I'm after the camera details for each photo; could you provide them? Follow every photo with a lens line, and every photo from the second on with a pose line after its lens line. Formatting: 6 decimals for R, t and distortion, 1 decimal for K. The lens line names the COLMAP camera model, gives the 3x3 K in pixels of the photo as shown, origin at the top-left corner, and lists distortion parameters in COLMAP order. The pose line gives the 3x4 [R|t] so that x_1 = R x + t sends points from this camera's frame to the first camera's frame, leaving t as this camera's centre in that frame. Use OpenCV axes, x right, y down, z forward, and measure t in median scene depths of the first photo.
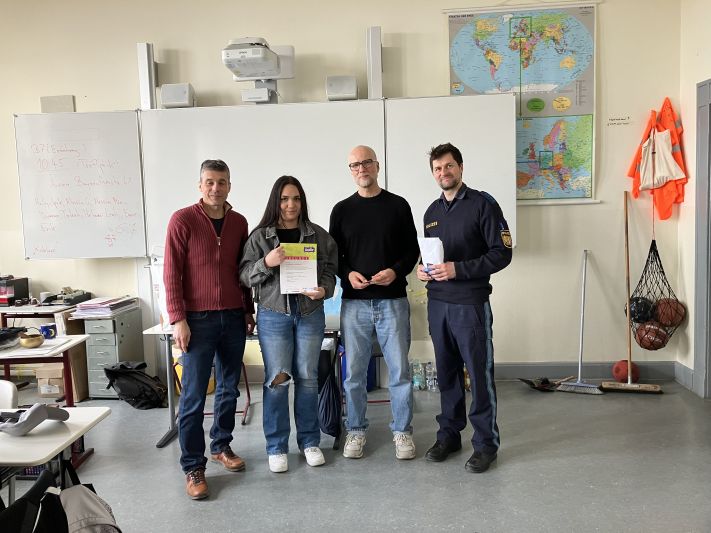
lens RADIAL K [[578.2, 0, 349.9], [0, 578.2, 255.8], [0, 0, 1]] dist [0.003010, 0.008977]
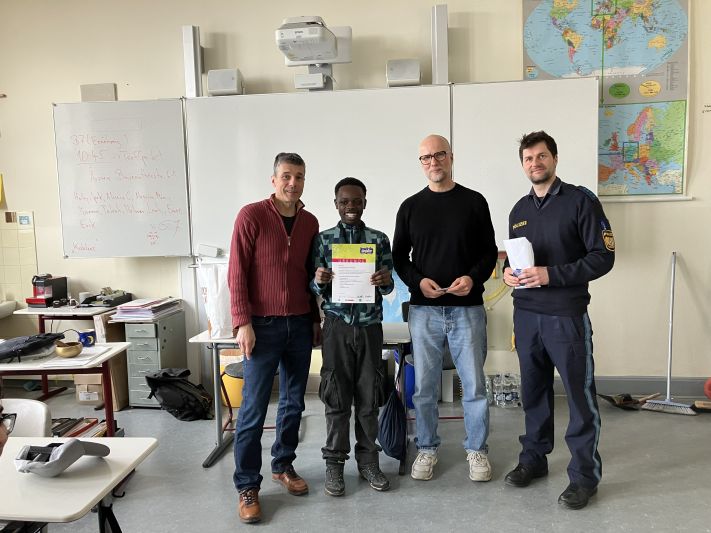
lens RADIAL K [[577.0, 0, 358.3], [0, 577.0, 255.6], [0, 0, 1]] dist [0.004070, 0.009080]
pose [[0.999050, 0.007633, -0.042911, -0.043979], [-0.007430, 0.999960, 0.004880, -0.005677], [0.042946, -0.004557, 0.999067, 0.086589]]
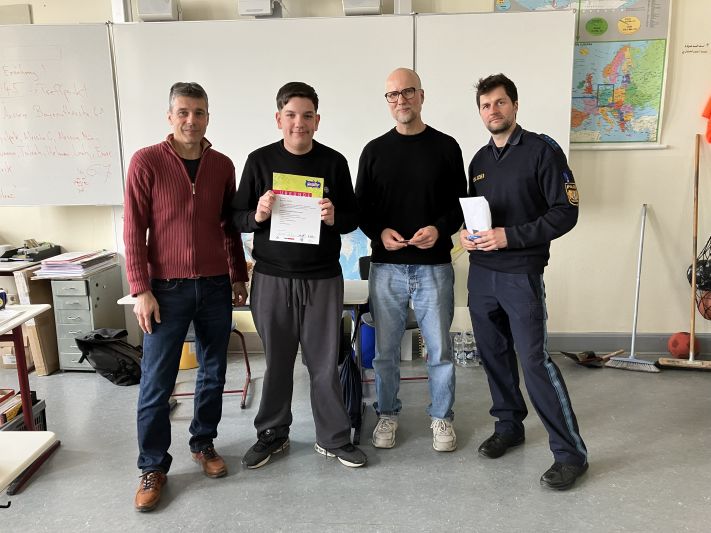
lens RADIAL K [[579.5, 0, 360.1], [0, 579.5, 252.5], [0, 0, 1]] dist [0.014689, 0.003255]
pose [[0.999593, 0.011005, 0.026318, -0.034120], [-0.013403, 0.995600, 0.092743, -0.012908], [-0.025181, -0.093058, 0.995342, 0.155760]]
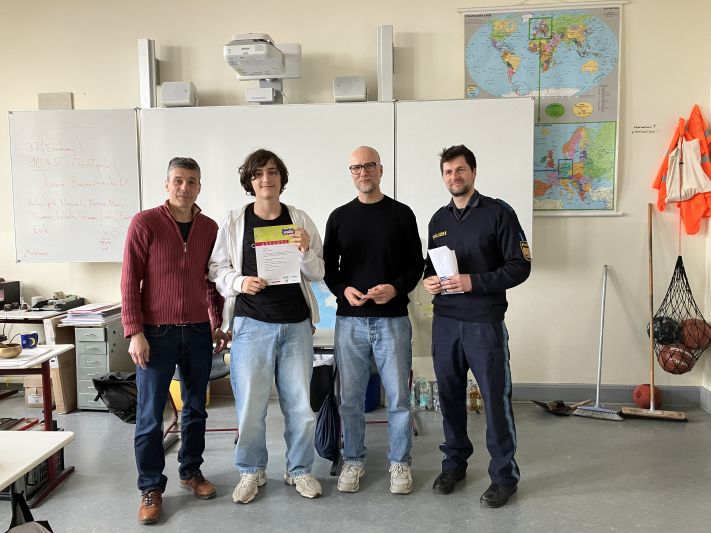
lens RADIAL K [[578.1, 0, 353.0], [0, 578.1, 255.1], [0, 0, 1]] dist [0.005061, 0.011385]
pose [[0.999622, 0.021678, -0.016917, 0.012538], [-0.021926, 0.999653, -0.014586, -0.003594], [0.016595, 0.014951, 0.999750, 0.054243]]
